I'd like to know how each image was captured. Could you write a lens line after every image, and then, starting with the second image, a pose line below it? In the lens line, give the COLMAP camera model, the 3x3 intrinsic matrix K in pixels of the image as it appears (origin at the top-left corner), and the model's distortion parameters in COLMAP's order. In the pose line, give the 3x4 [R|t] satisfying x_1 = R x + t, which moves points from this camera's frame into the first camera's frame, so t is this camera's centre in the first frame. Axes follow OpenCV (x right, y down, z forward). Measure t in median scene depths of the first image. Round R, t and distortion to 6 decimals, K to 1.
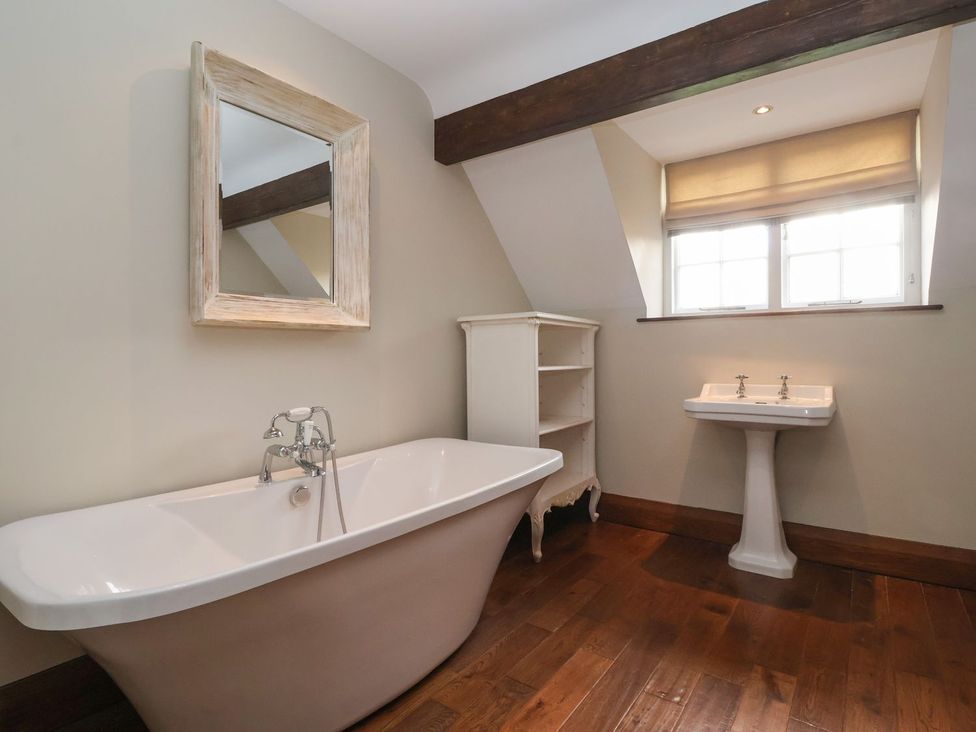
lens RADIAL K [[508.4, 0, 493.7], [0, 508.4, 366.8], [0, 0, 1]] dist [-0.001687, -0.012134]
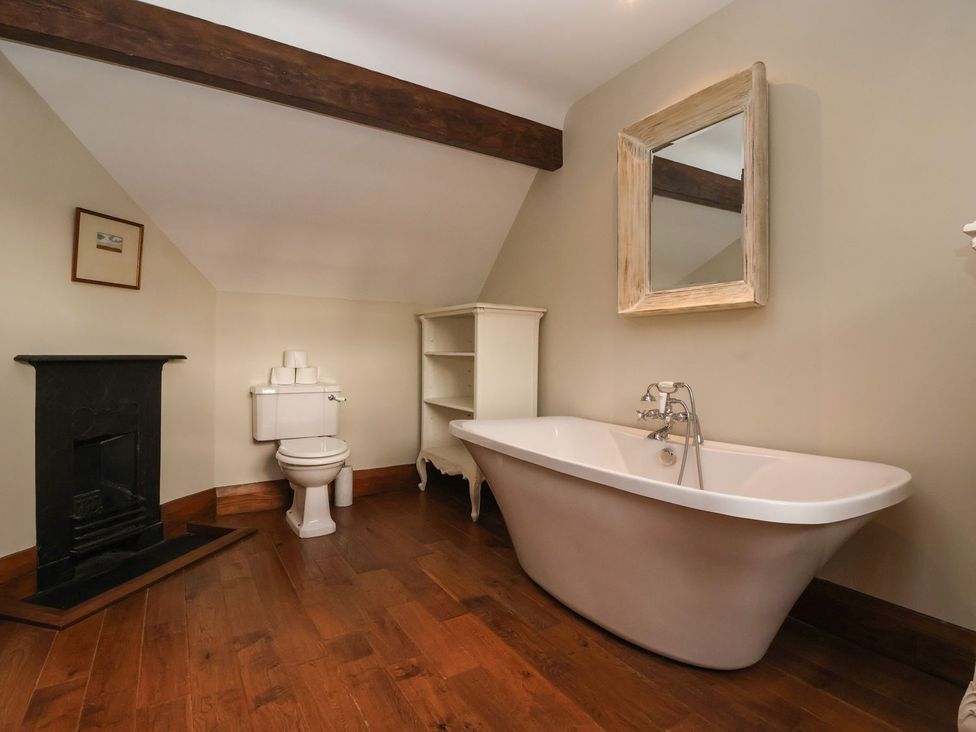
lens RADIAL K [[508.4, 0, 491.7], [0, 508.4, 359.1], [0, 0, 1]] dist [-0.001687, -0.012134]
pose [[-0.366226, 0.031808, -0.929982, 0.875553], [-0.004898, 0.999336, 0.036109, -0.011324], [0.930513, 0.017779, -0.365827, 1.071598]]
